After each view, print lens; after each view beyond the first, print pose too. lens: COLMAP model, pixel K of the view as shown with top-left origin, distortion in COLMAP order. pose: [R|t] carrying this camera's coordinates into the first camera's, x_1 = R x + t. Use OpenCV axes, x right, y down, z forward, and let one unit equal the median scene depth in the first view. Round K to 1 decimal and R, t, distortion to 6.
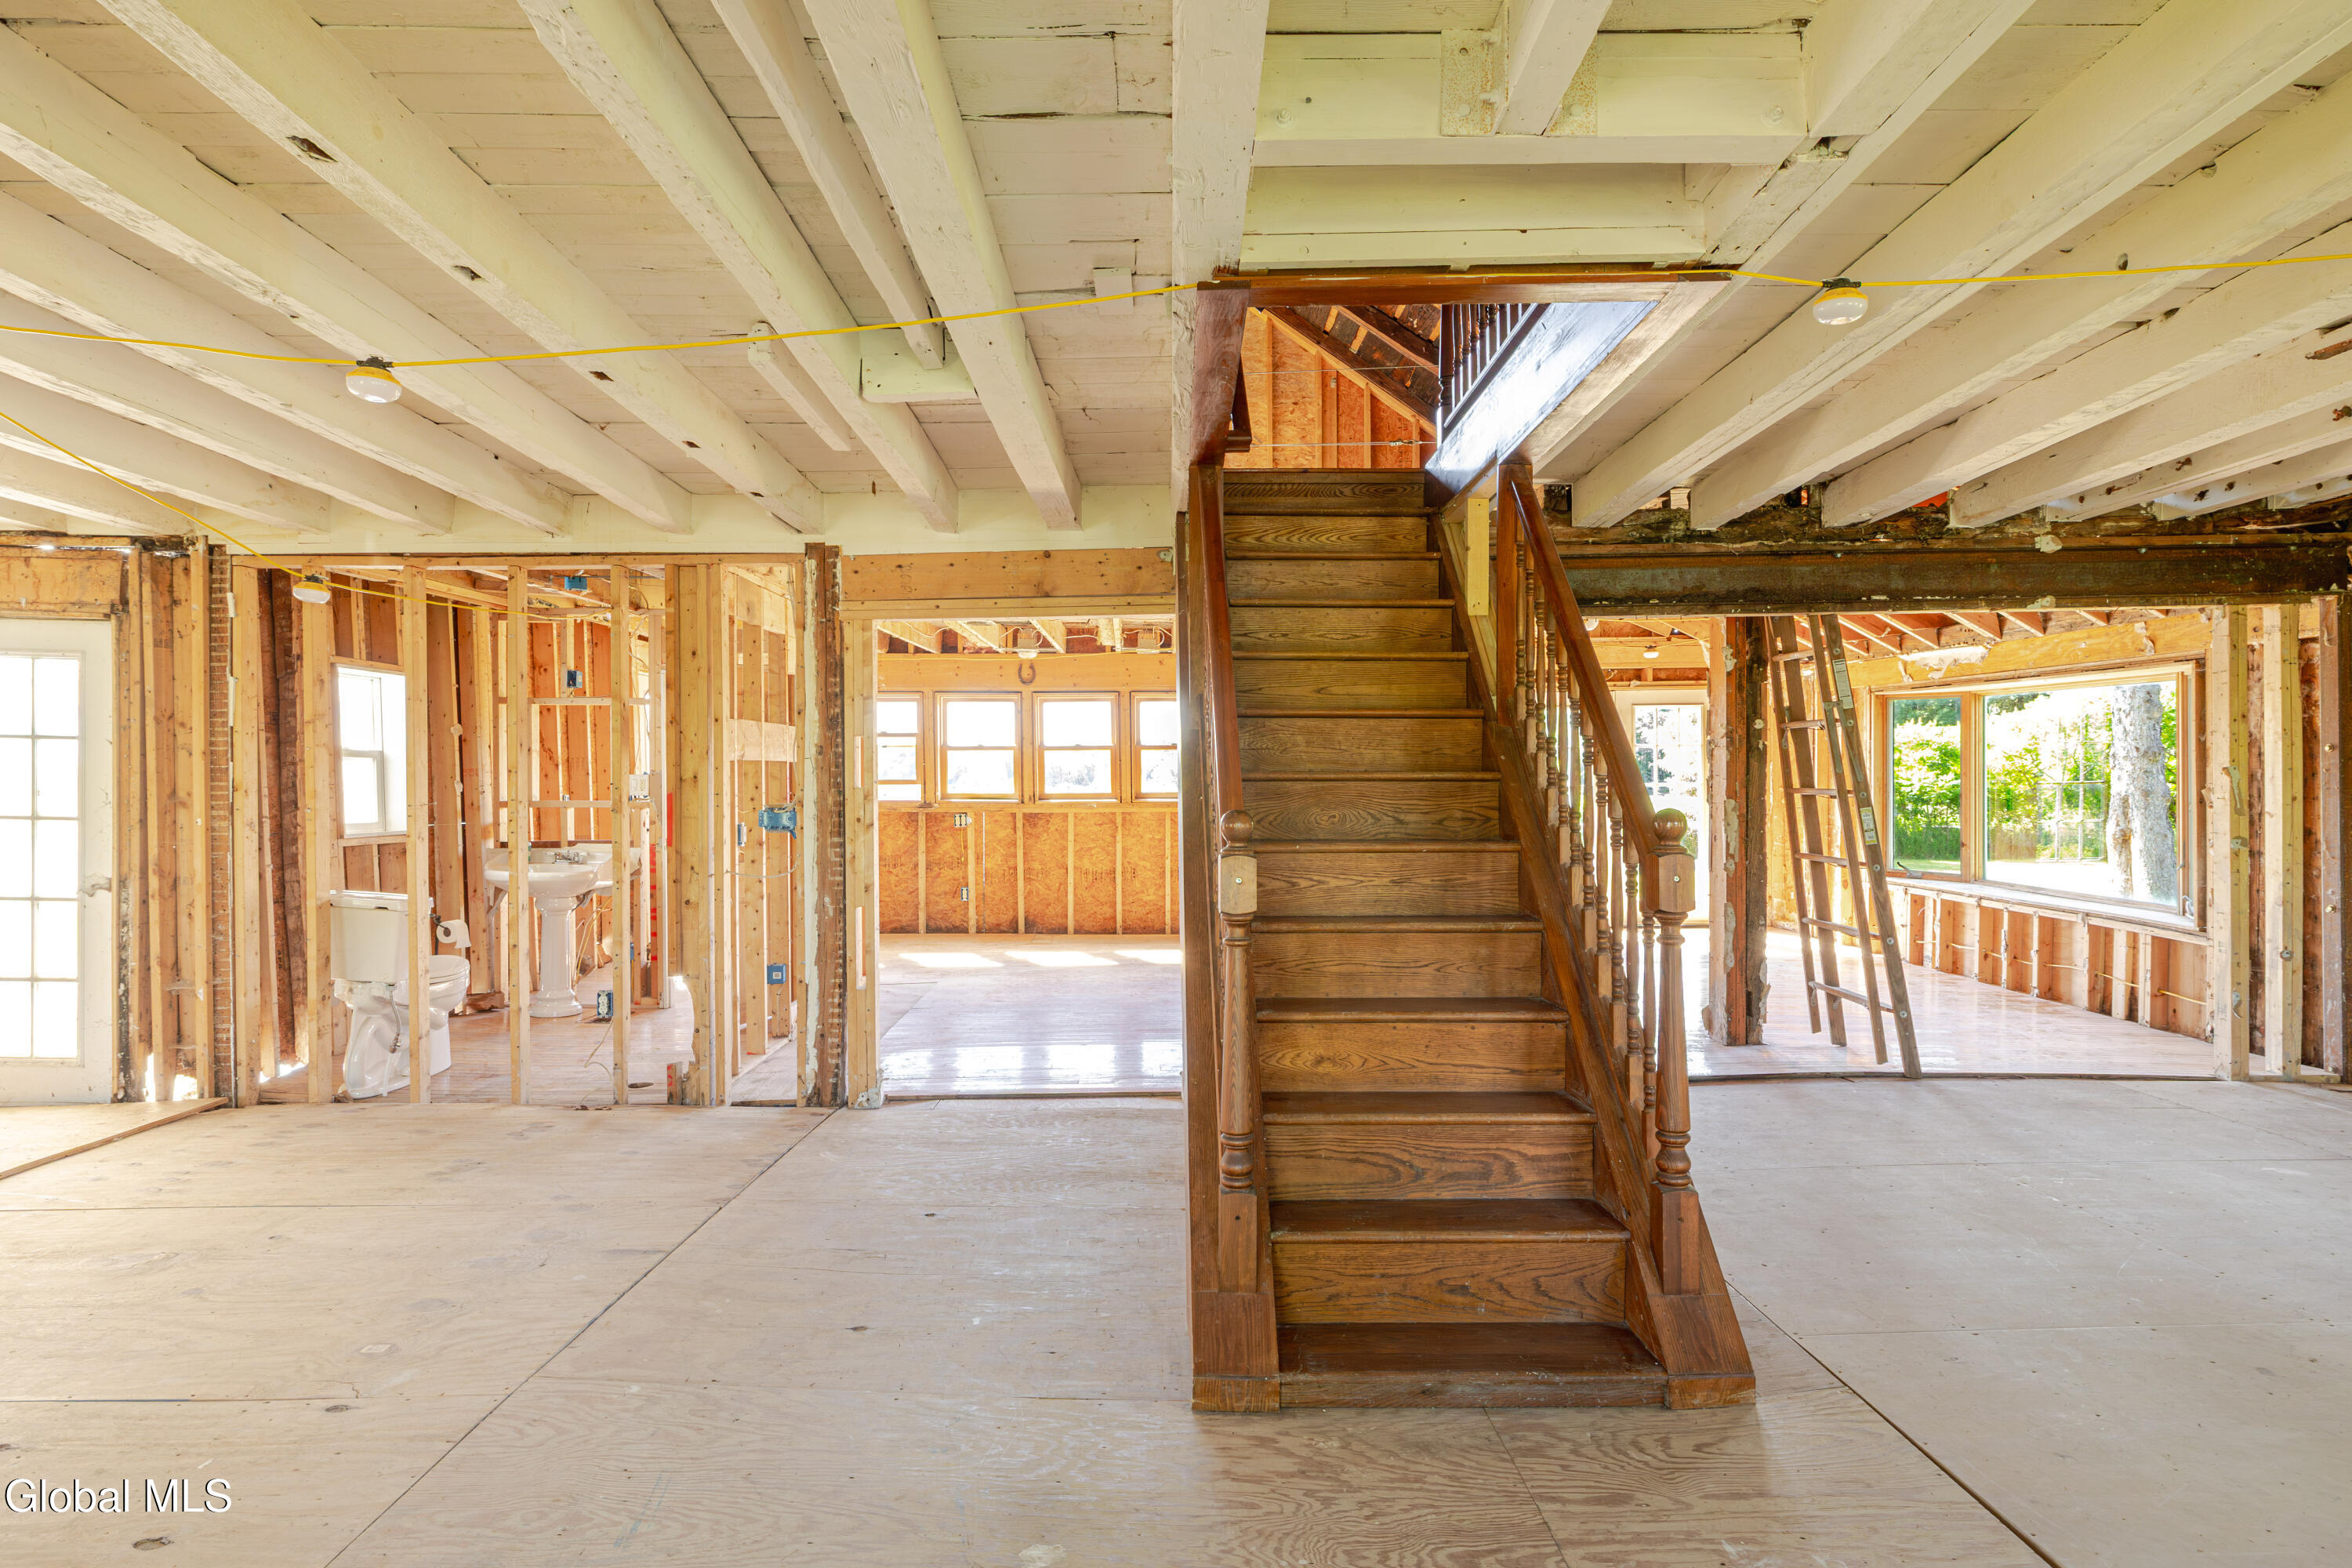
lens RADIAL K [[1282.7, 0, 1189.5], [0, 1282.7, 779.3], [0, 0, 1]] dist [-0.001068, -0.000325]
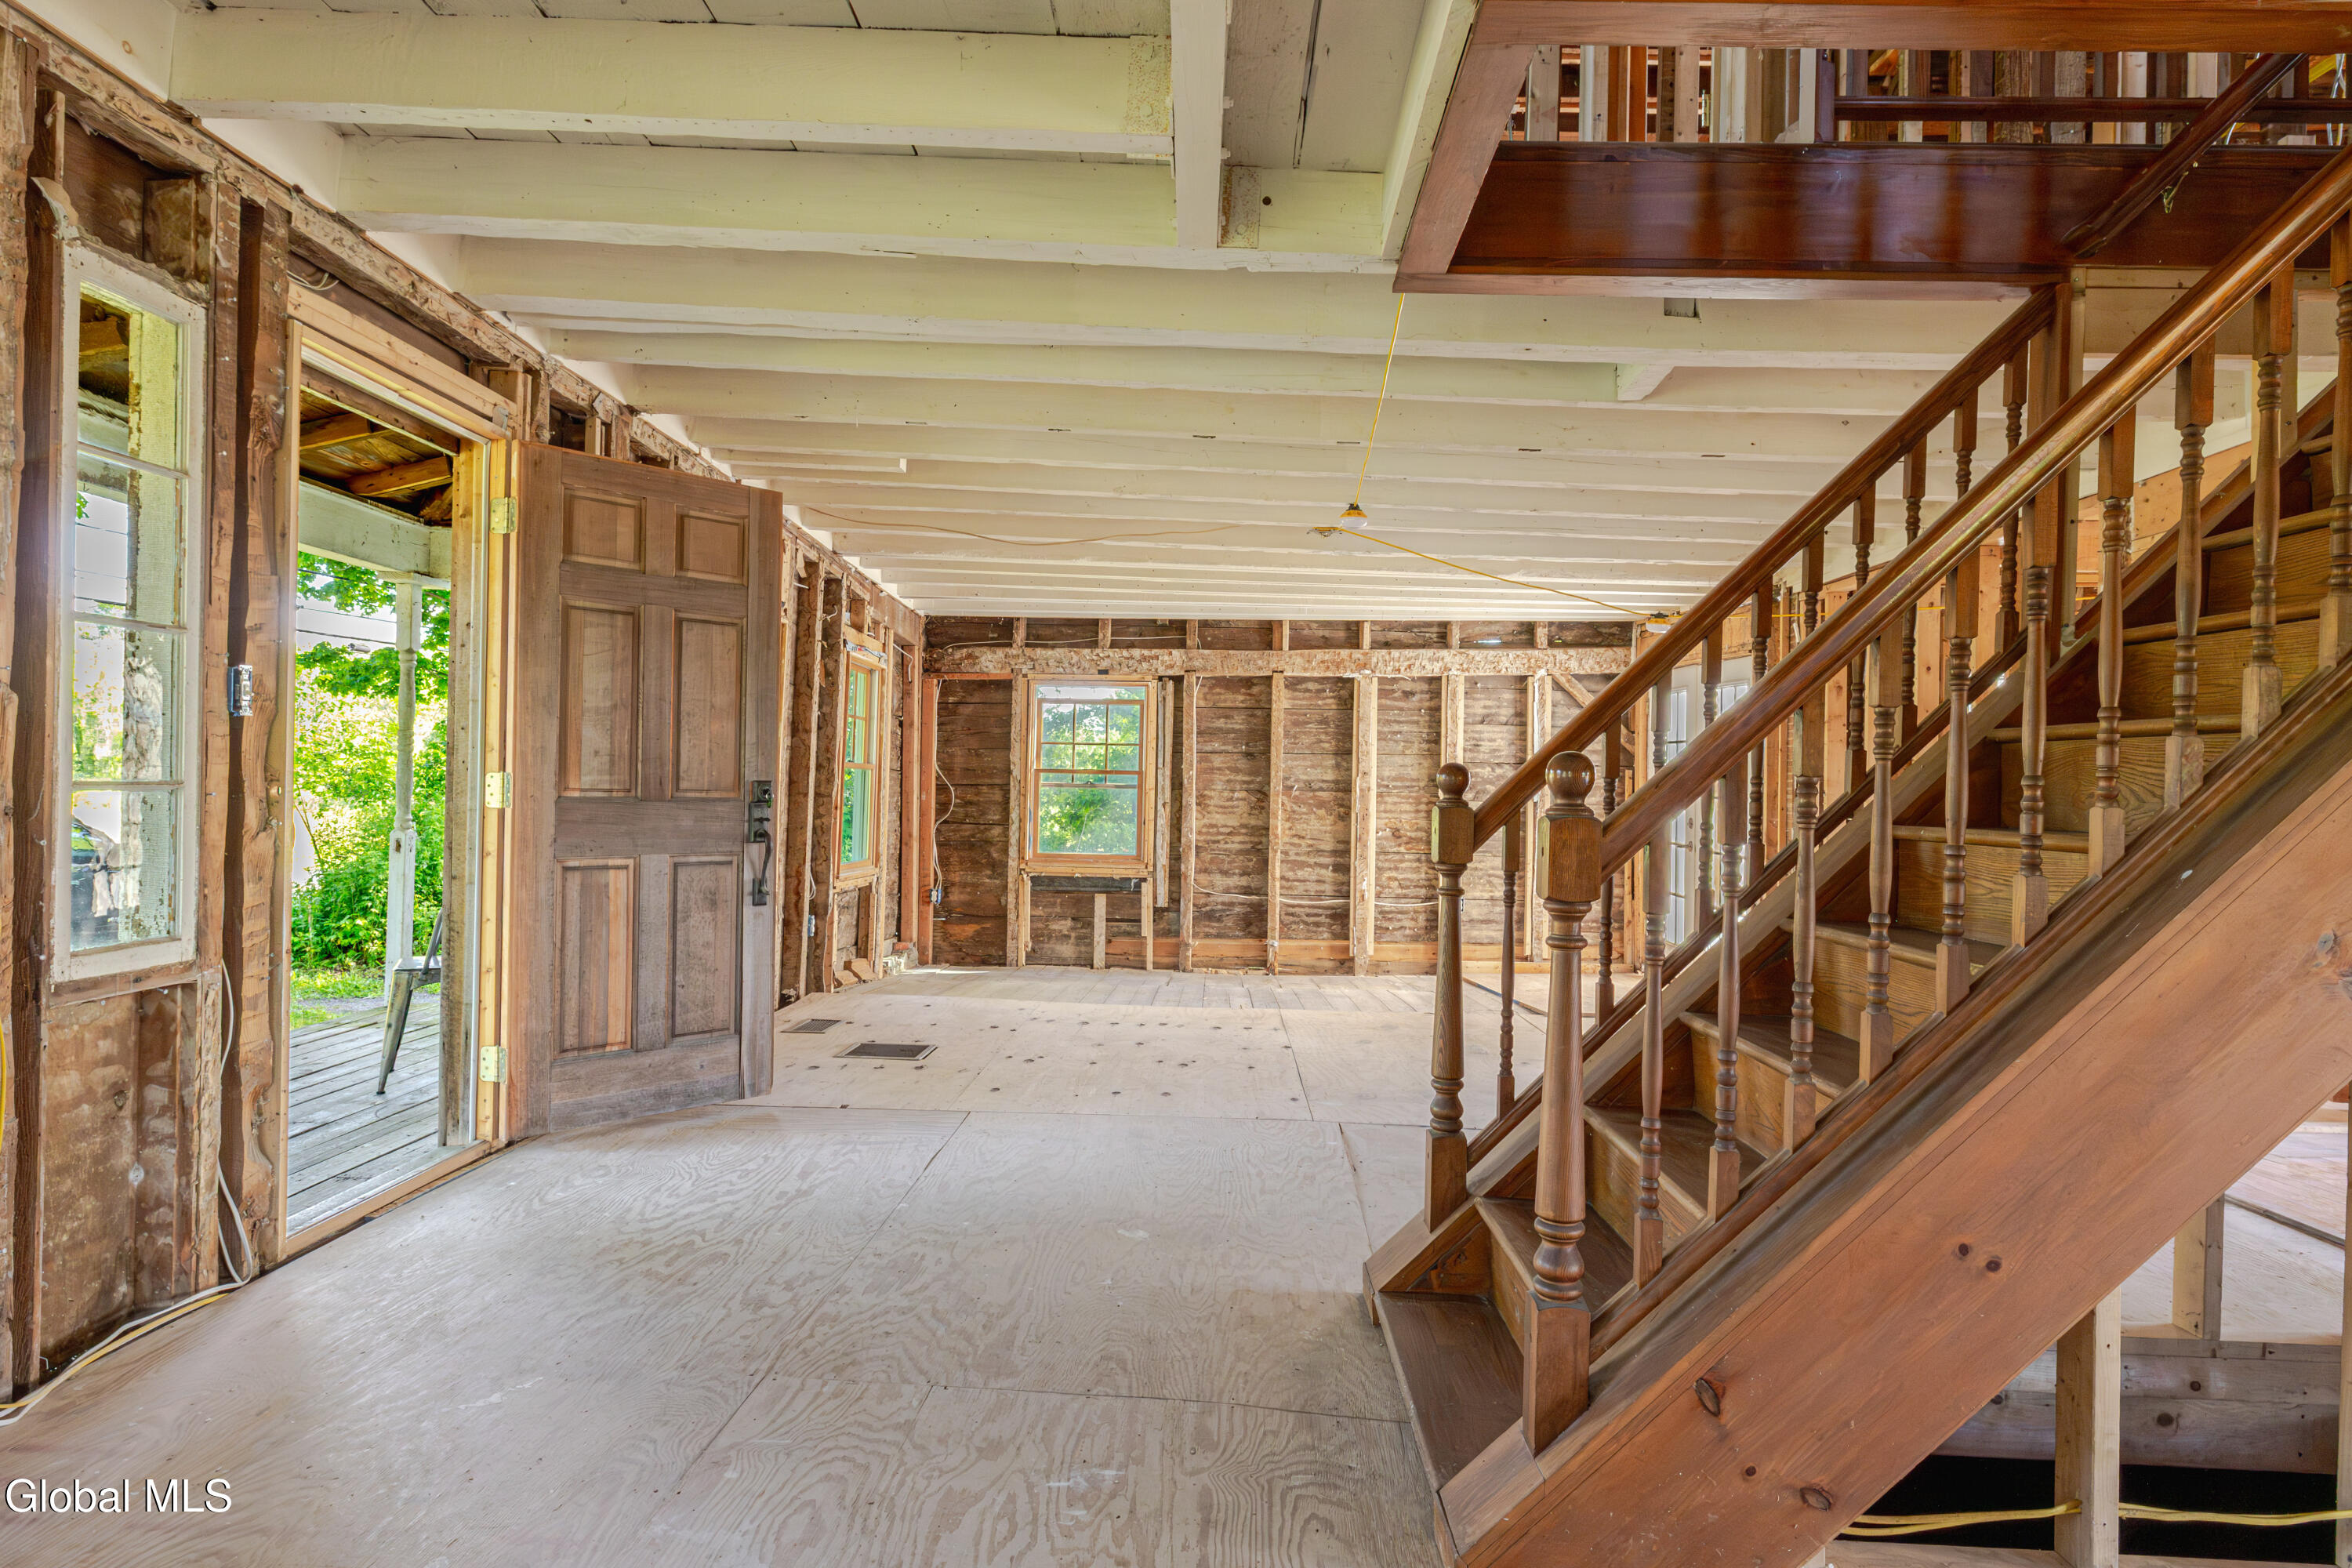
lens RADIAL K [[1338.4, 0, 1266.1], [0, 1338.4, 799.9], [0, 0, 1]] dist [0.001019, -0.000303]
pose [[-0.035390, 0.008477, -0.999338, 0.608822], [-0.017306, 0.999809, 0.009093, 0.024621], [0.999224, 0.017617, -0.035236, 0.479489]]
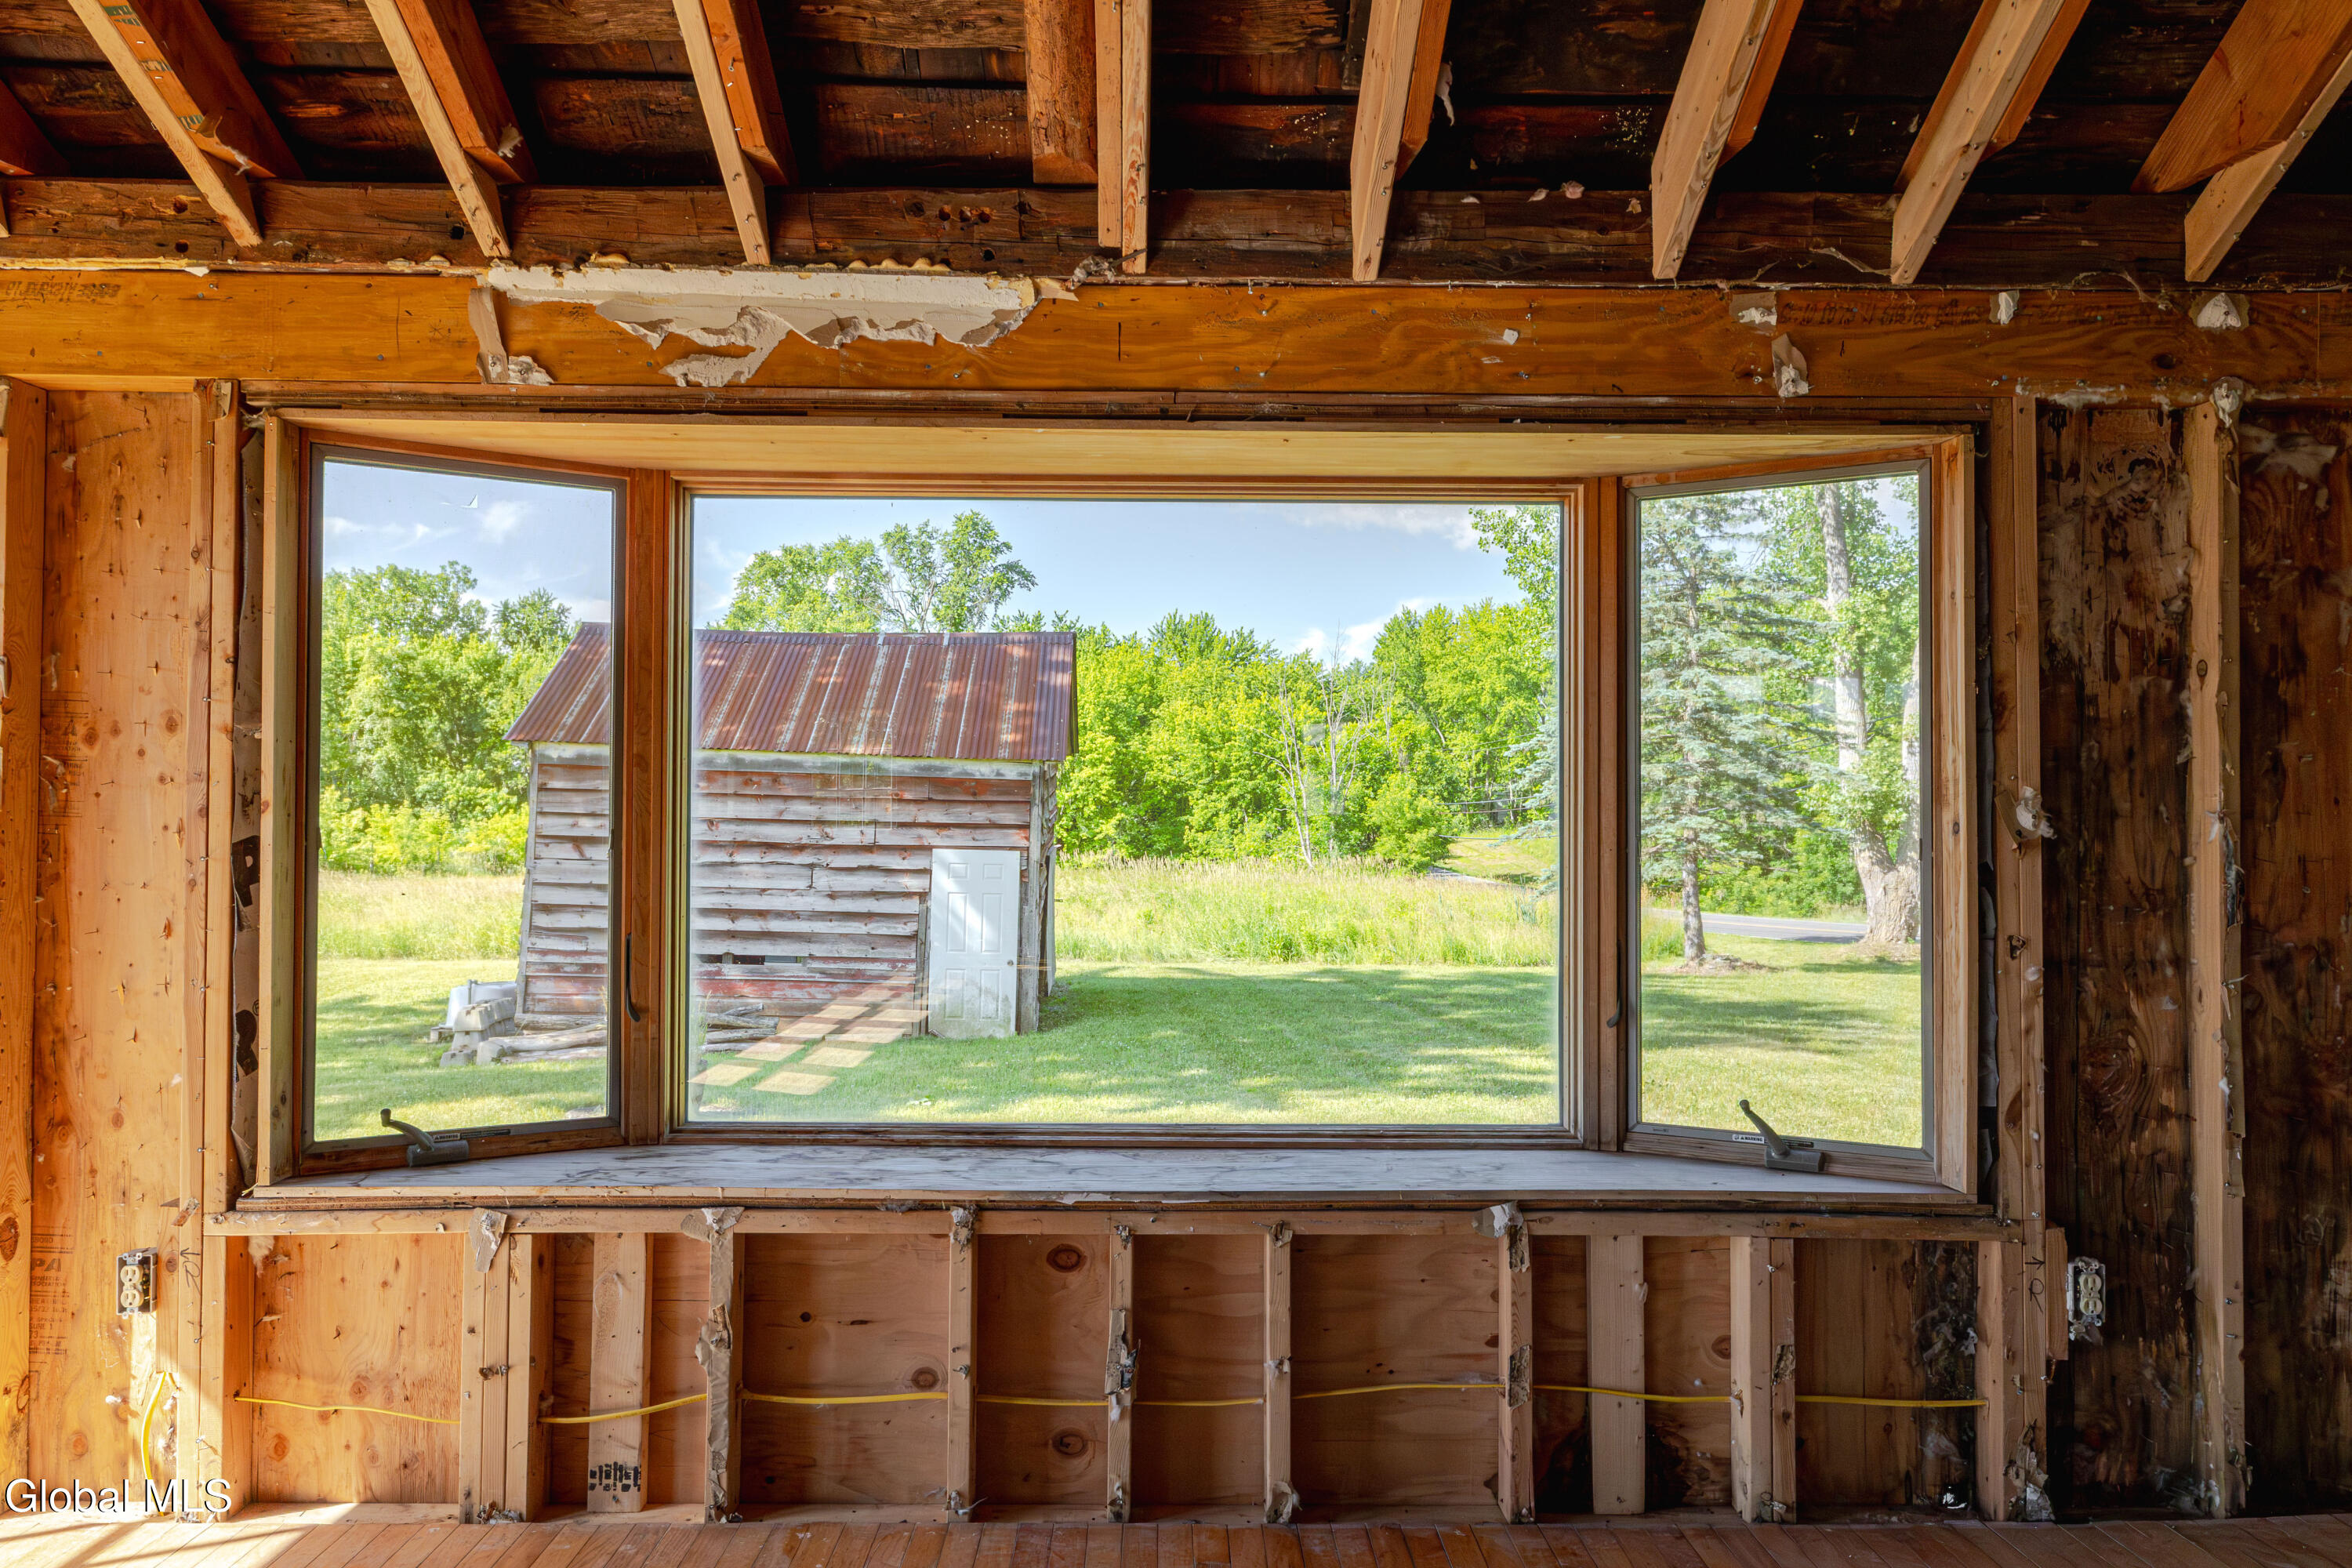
lens RADIAL K [[1541.8, 0, 1186.1], [0, 1541.8, 785.6], [0, 0, 1]] dist [-0.003597, 0.002945]
pose [[-0.004111, 0.021771, 0.999755, 0.468467], [0.000724, 0.999763, -0.021768, 0.016775], [-0.999991, 0.000634, -0.004125, 1.565321]]
